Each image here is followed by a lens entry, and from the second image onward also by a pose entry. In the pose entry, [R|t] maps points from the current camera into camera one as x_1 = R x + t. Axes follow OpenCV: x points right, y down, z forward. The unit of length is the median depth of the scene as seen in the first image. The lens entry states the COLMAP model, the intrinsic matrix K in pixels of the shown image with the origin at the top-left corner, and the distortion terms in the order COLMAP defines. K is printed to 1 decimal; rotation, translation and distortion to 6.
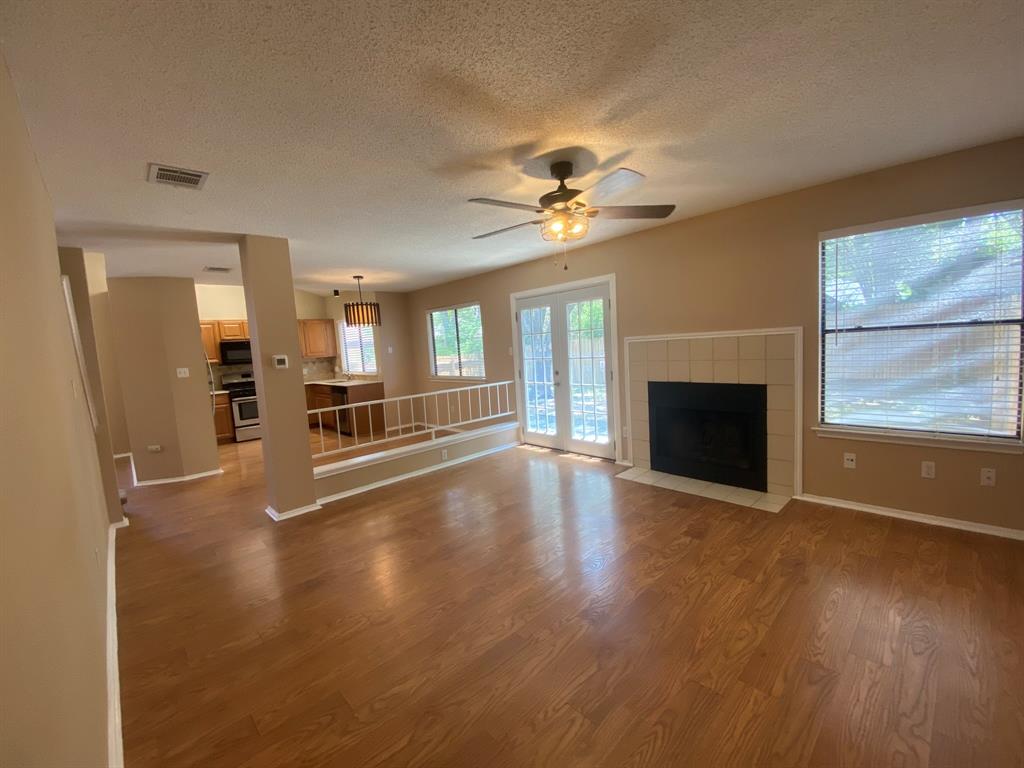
lens RADIAL K [[413.0, 0, 512.0], [0, 413.0, 384.0], [0, 0, 1]] dist [0.001631, -0.000280]
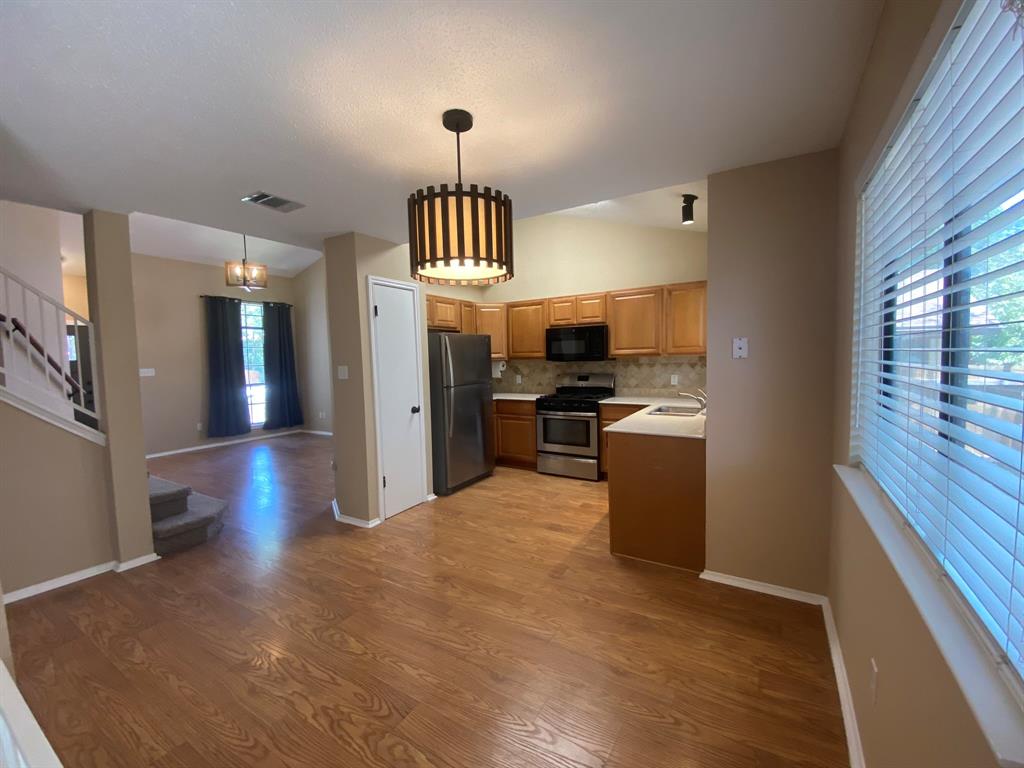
lens RADIAL K [[428.7, 0, 512.0], [0, 428.7, 384.0], [0, 0, 1]] dist [0.001747, 0.000001]
pose [[0.250707, 0.112813, -0.961467, 0.006143], [-0.083920, 0.991980, 0.094511, -0.078420], [0.964419, 0.056992, 0.258163, 0.822354]]
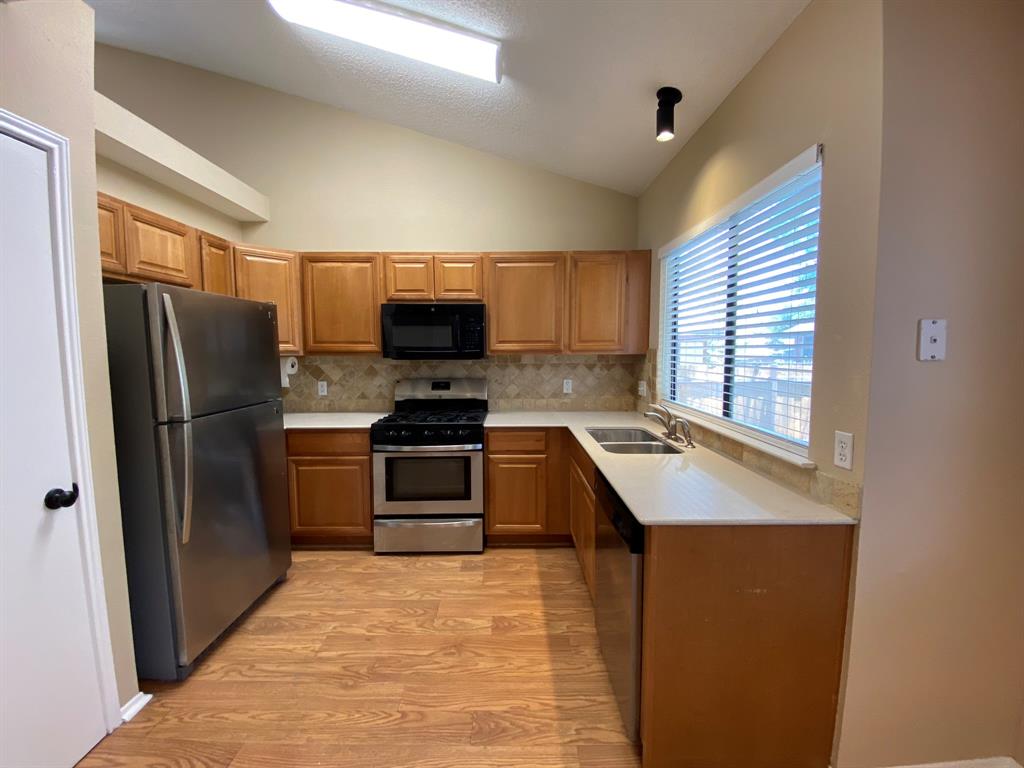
lens RADIAL K [[413.0, 0, 512.0], [0, 413.0, 384.0], [0, 0, 1]] dist [0.001631, -0.000280]
pose [[0.718011, 0.113694, -0.686684, -0.335547], [-0.107071, 0.992868, 0.052433, -0.061790], [0.687748, 0.035876, 0.725063, 0.856484]]
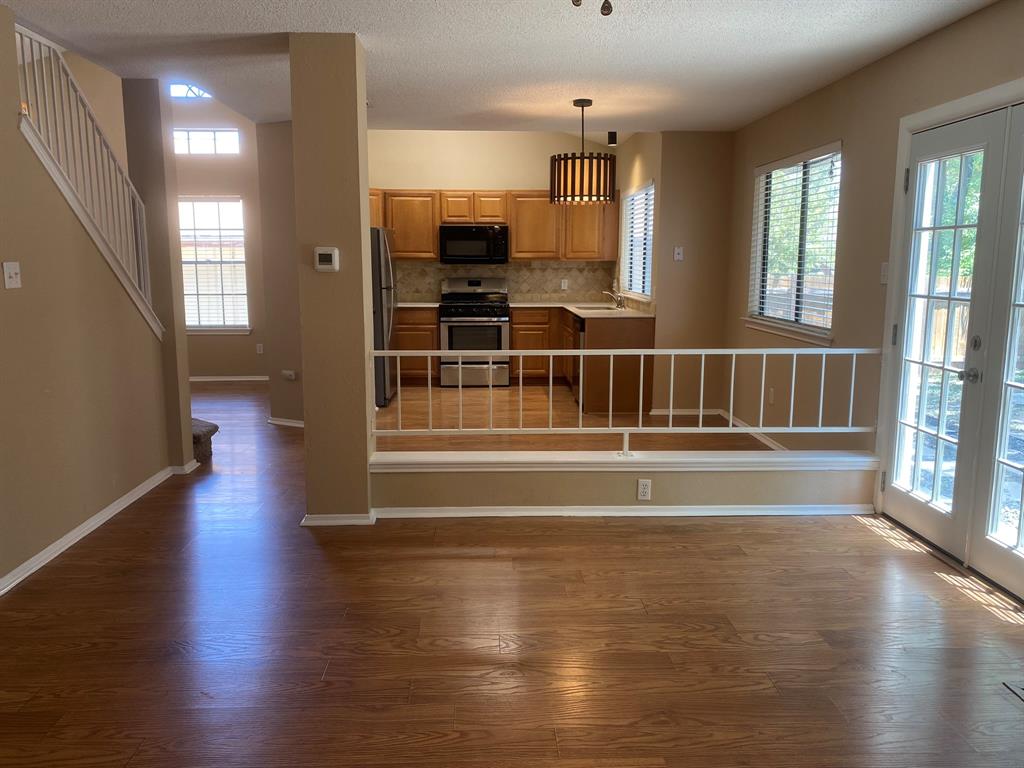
lens RADIAL K [[757.4, 0, 512.0], [0, 757.4, 384.0], [0, 0, 1]] dist [0.090622, -0.206505]
pose [[0.741769, 0.166827, -0.649575, 0.191758], [-0.110226, 0.985722, 0.127287, -0.025413], [0.661536, -0.022818, 0.749567, 0.209026]]
